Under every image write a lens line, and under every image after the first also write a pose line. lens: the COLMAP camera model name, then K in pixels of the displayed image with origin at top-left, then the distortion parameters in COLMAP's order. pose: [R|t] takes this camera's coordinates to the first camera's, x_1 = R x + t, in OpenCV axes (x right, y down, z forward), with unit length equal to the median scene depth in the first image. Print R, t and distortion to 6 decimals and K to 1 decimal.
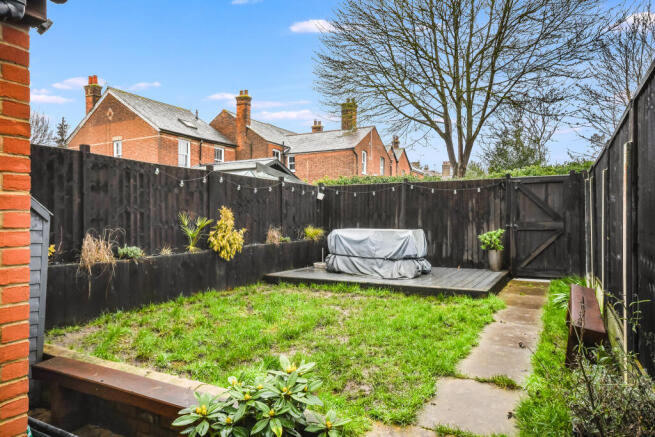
lens RADIAL K [[453.7, 0, 327.5], [0, 453.7, 218.5], [0, 0, 1]] dist [0.000443, 0.000121]
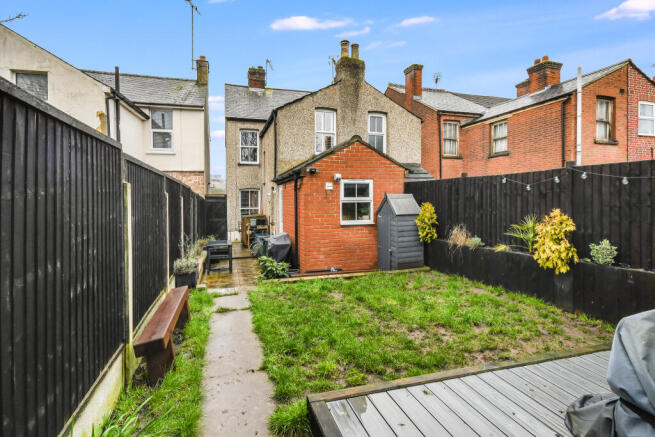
lens RADIAL K [[330.4, 0, 328.6], [0, 330.4, 200.4], [0, 0, 1]] dist [-0.000575, -0.000545]
pose [[-0.711601, -0.027779, -0.702034, 0.582819], [-0.026194, 0.999572, -0.013001, -0.025734], [0.702095, 0.009138, -0.712025, 1.292701]]
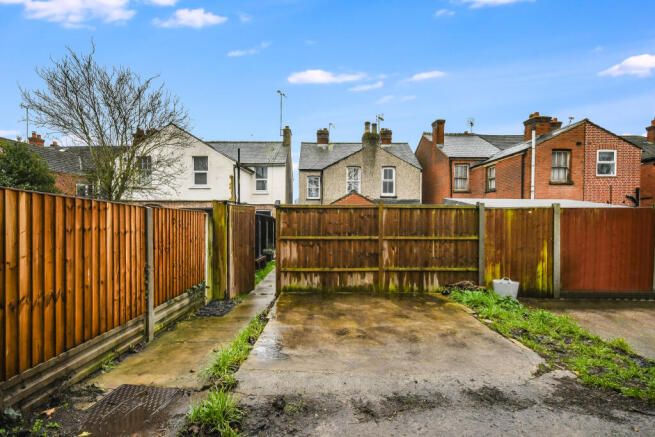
lens RADIAL K [[341.4, 0, 327.5], [0, 341.4, 218.5], [0, 0, 1]] dist [0.000268, 0.000037]
pose [[-0.879776, -0.040036, -0.473699, 0.723267], [-0.040570, 0.999135, -0.009096, -0.038916], [0.473654, 0.011215, -0.880640, 1.774360]]
